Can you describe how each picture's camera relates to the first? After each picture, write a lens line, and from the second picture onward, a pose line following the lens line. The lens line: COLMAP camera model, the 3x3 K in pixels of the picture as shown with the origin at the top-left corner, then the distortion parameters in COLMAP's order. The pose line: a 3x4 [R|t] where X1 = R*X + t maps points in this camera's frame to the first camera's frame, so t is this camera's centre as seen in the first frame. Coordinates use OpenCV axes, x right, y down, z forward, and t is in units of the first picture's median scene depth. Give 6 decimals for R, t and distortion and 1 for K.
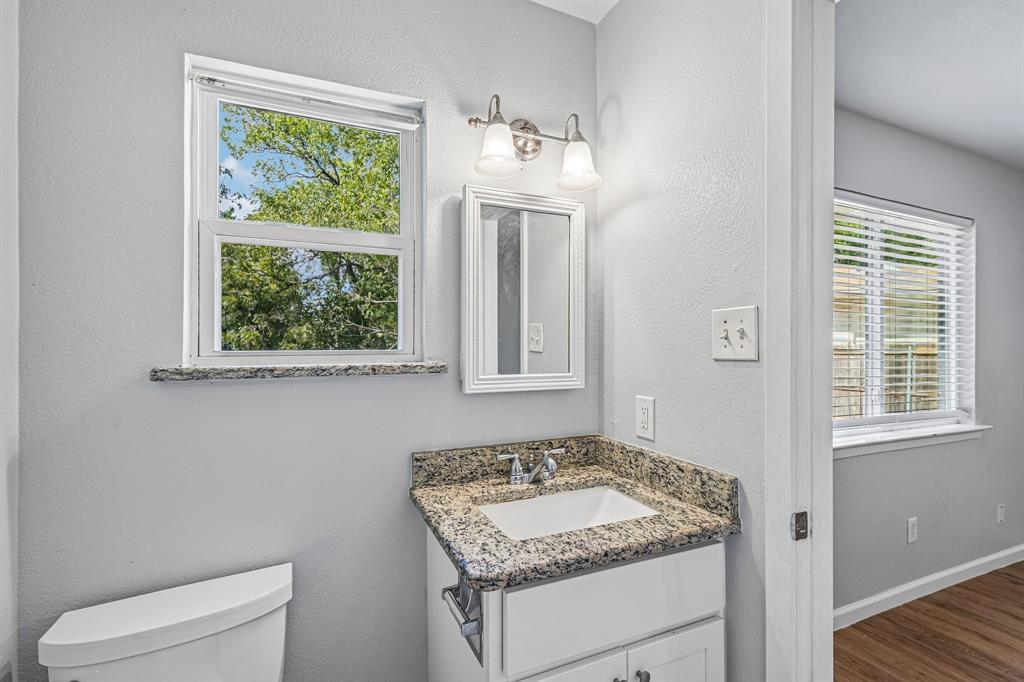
lens RADIAL K [[469.0, 0, 518.3], [0, 469.0, 342.6], [0, 0, 1]] dist [0.001728, 0.000638]
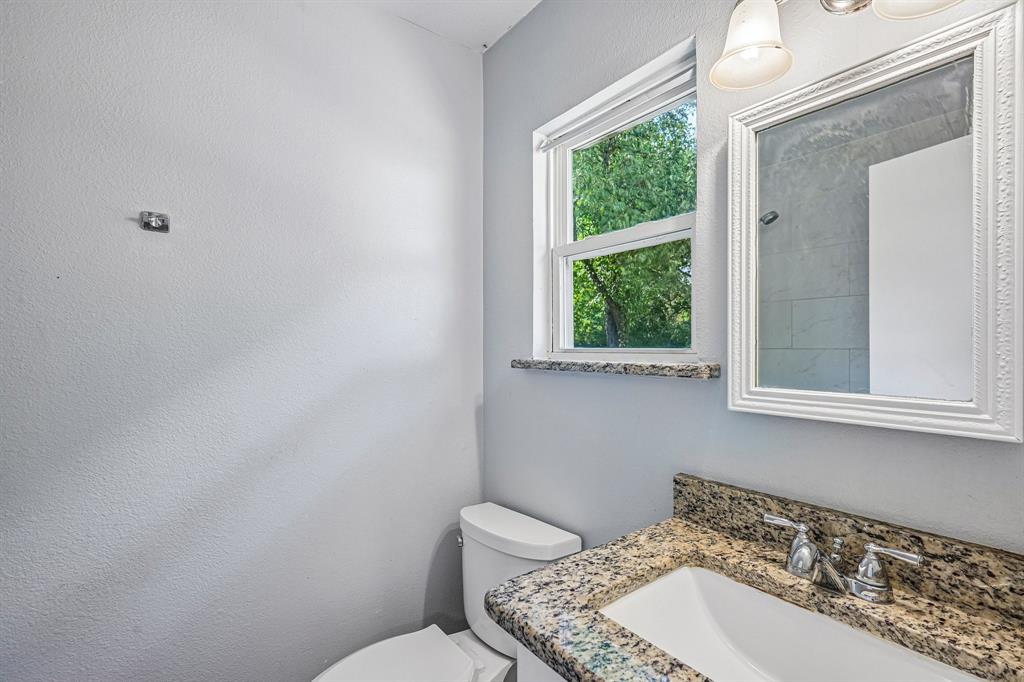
lens RADIAL K [[469.0, 0, 517.8], [0, 469.0, 344.7], [0, 0, 1]] dist [0.001728, 0.000638]
pose [[0.221334, -0.002994, -0.975193, 0.532350], [0.001859, 0.999995, -0.002648, 0.011463], [0.975196, -0.001227, 0.221338, 0.554922]]
